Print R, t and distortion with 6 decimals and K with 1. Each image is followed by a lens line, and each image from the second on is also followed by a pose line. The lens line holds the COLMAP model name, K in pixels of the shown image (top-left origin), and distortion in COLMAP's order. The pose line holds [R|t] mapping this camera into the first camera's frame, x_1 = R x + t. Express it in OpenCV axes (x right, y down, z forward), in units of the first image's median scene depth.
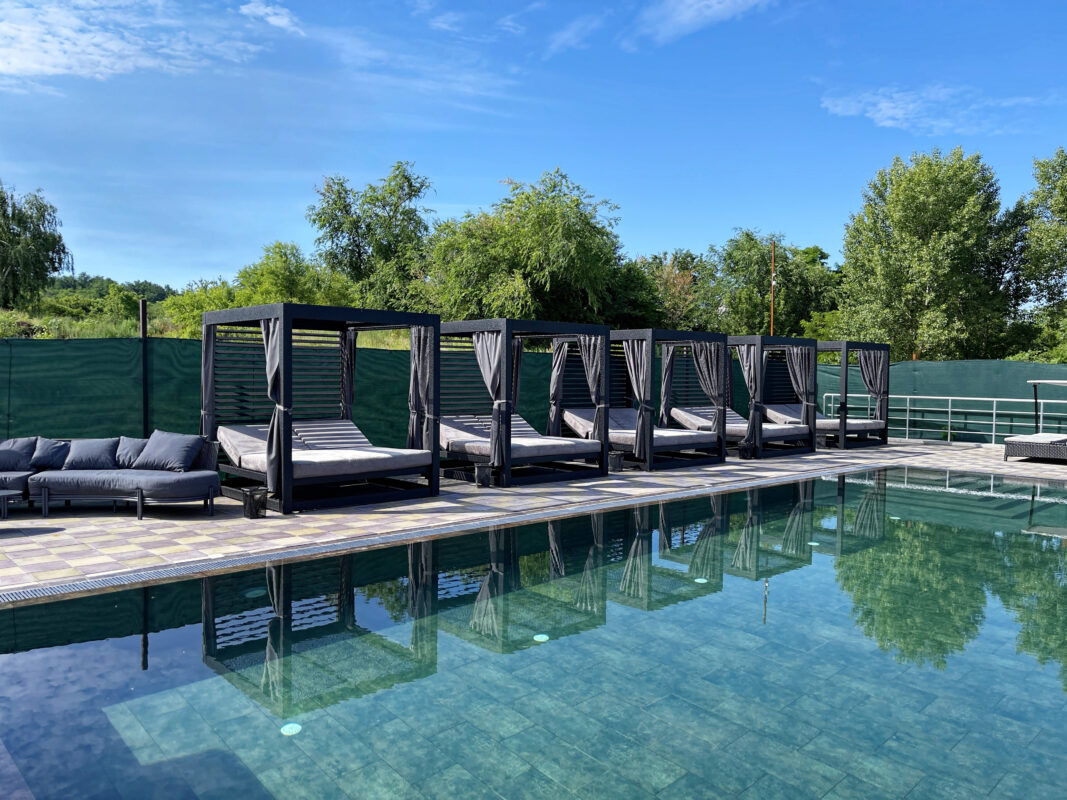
lens RADIAL K [[816.1, 0, 527.3], [0, 816.1, 405.1], [0, 0, 1]] dist [0.050981, -0.063977]
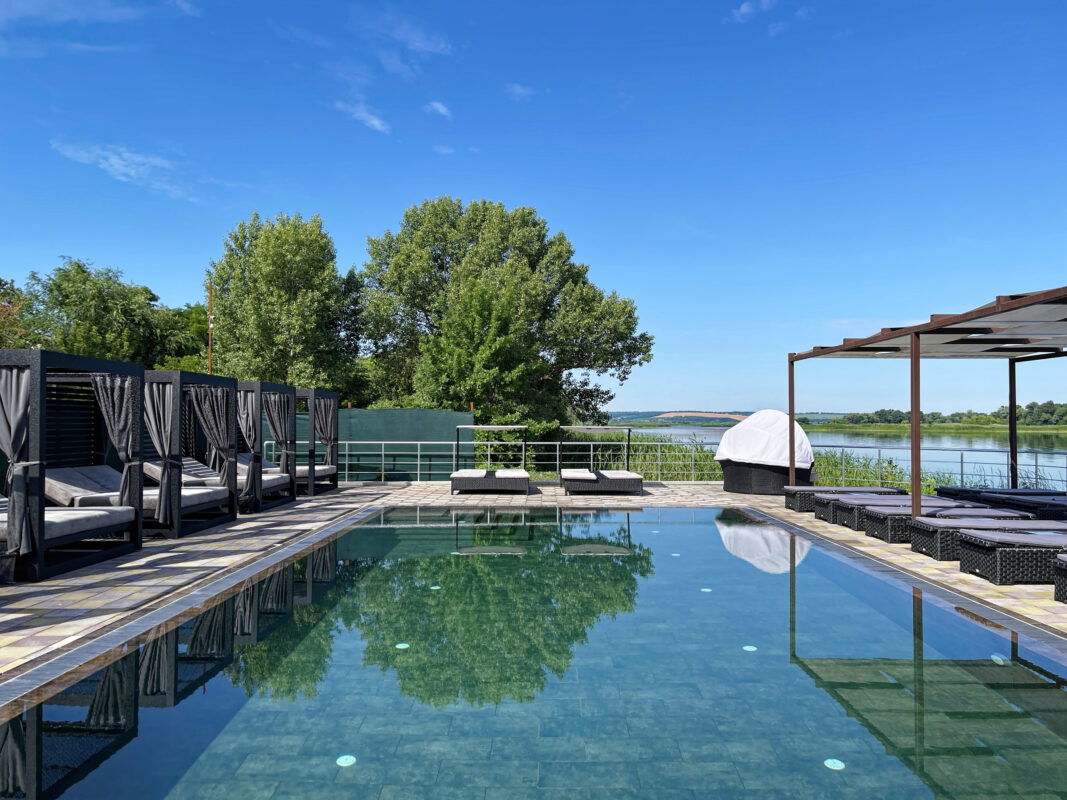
lens RADIAL K [[816.1, 0, 546.6], [0, 816.1, 405.5], [0, 0, 1]] dist [0.050981, -0.063977]
pose [[0.667030, 0.007117, 0.744997, -0.090467], [0.034708, 0.998572, -0.040616, -0.003342], [-0.744222, 0.052950, 0.665831, 0.054319]]
